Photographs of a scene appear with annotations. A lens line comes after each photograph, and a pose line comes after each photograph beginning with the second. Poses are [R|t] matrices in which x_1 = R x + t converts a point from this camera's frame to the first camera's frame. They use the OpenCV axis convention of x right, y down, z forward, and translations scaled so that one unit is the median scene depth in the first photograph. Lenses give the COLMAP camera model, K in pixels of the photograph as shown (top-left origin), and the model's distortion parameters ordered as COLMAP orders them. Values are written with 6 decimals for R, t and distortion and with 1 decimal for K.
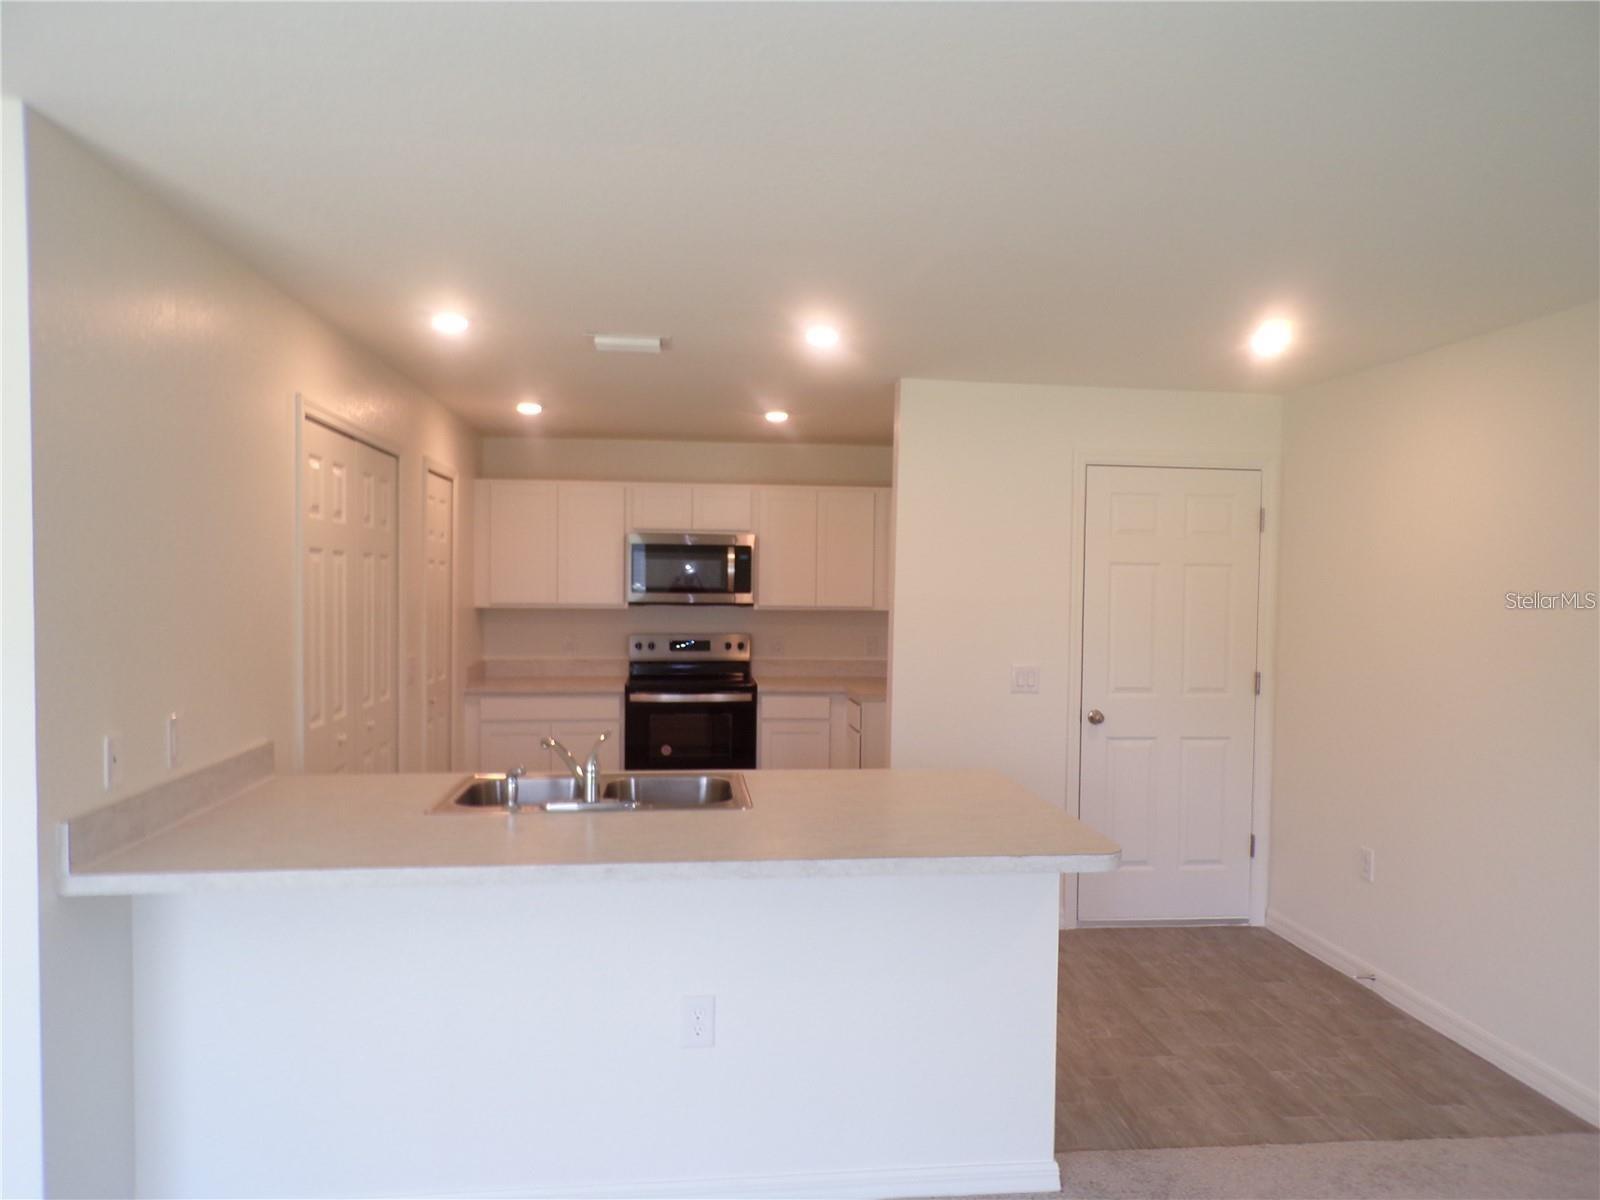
lens RADIAL K [[1109.5, 0, 800.0], [0, 1109.5, 600.0], [0, 0, 1]] dist [0.021221, 0.001342]
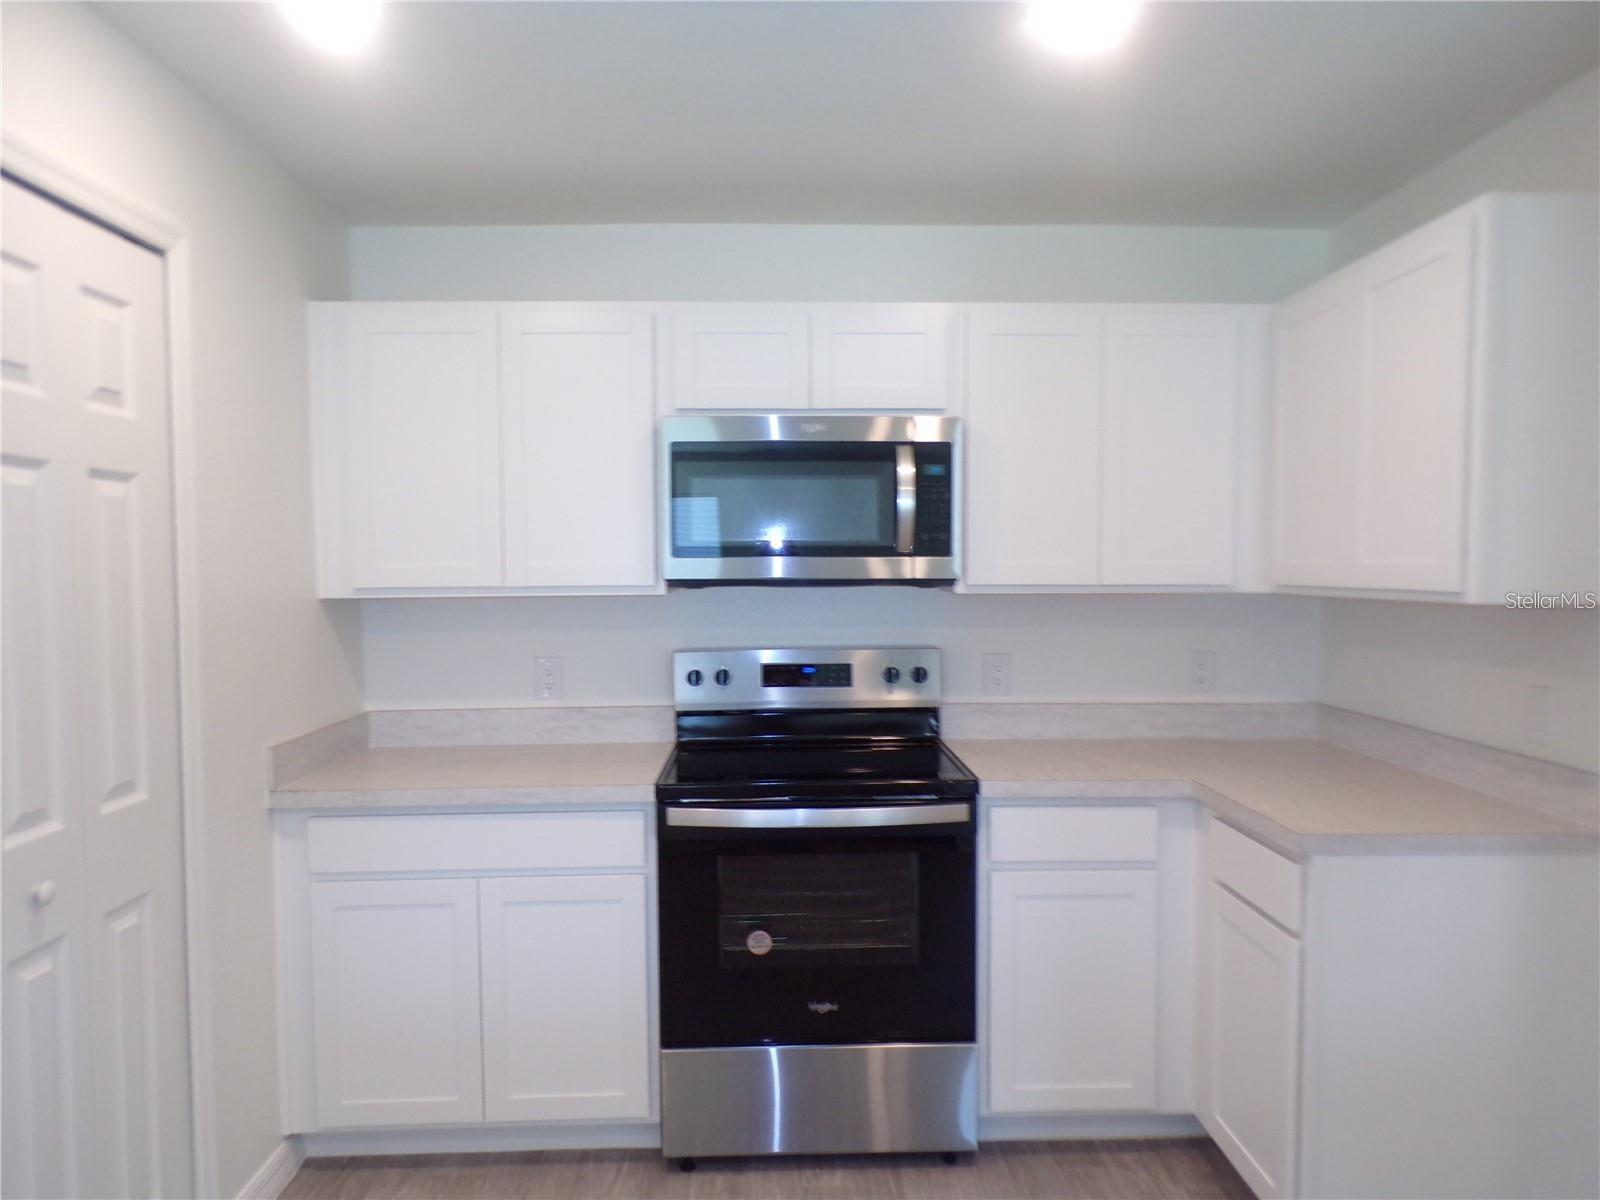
lens RADIAL K [[1126.3, 0, 800.0], [0, 1126.3, 600.0], [0, 0, 1]] dist [0.022495, 0.000139]
pose [[0.996767, -0.013428, -0.079216, -0.068781], [0.014945, 0.999716, 0.018589, 0.001992], [0.078943, -0.019712, 0.996684, 0.571833]]
